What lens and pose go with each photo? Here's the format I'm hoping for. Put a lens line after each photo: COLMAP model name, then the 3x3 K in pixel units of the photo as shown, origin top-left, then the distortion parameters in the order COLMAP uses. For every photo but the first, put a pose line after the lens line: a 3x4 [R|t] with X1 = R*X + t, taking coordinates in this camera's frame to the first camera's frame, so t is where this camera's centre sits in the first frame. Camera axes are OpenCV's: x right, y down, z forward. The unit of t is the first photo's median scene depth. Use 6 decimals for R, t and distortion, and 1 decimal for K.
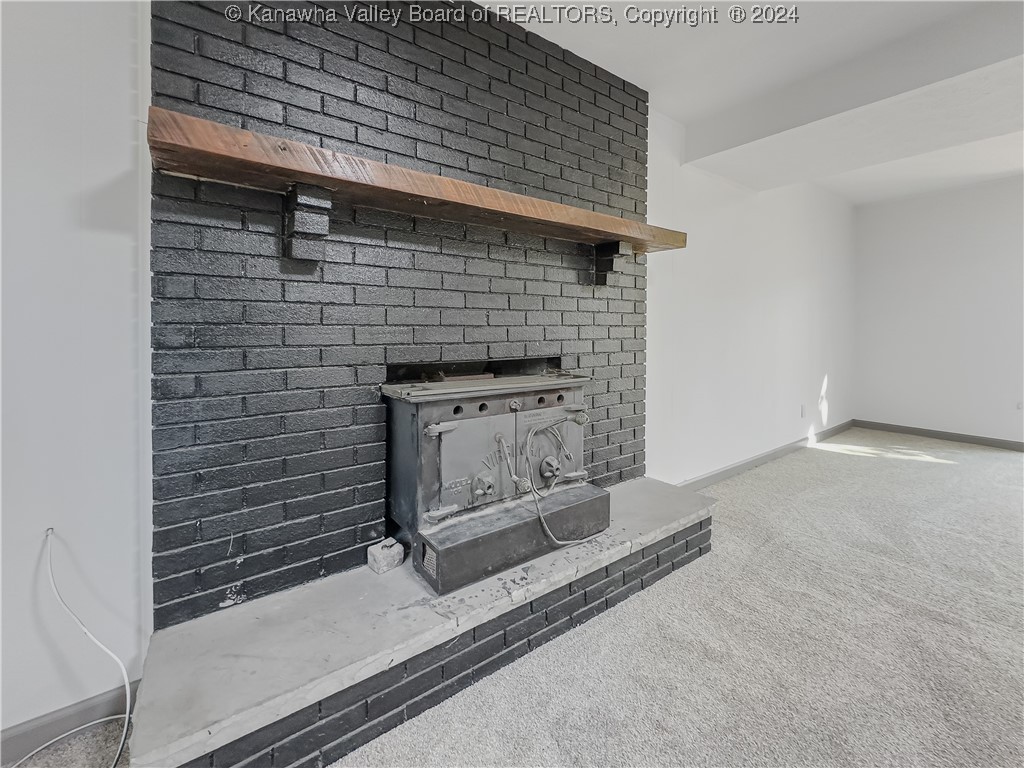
lens RADIAL K [[437.9, 0, 514.9], [0, 437.9, 328.6], [0, 0, 1]] dist [-0.001781, 0.000020]
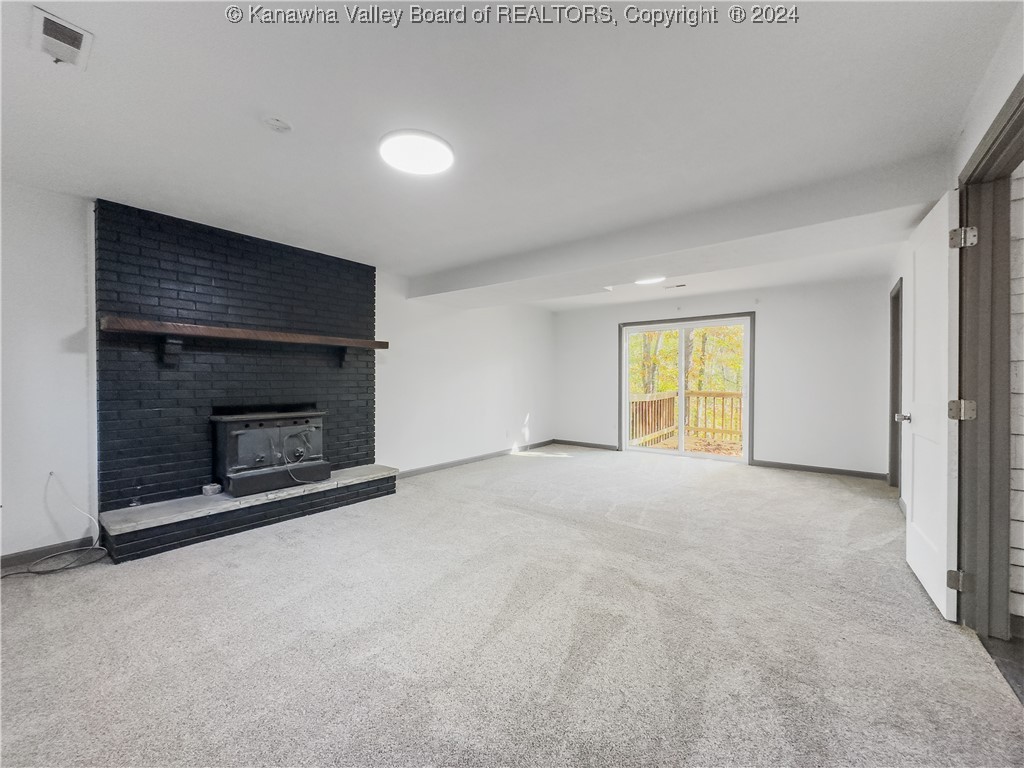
lens RADIAL K [[406.7, 0, 512.0], [0, 406.7, 384.0], [0, 0, 1]] dist [0.001512, 0.000145]
pose [[0.963204, 0.000322, 0.268770, 0.639132], [-0.003737, 0.999919, 0.012198, -0.067929], [-0.268744, -0.012753, 0.963127, -1.456118]]
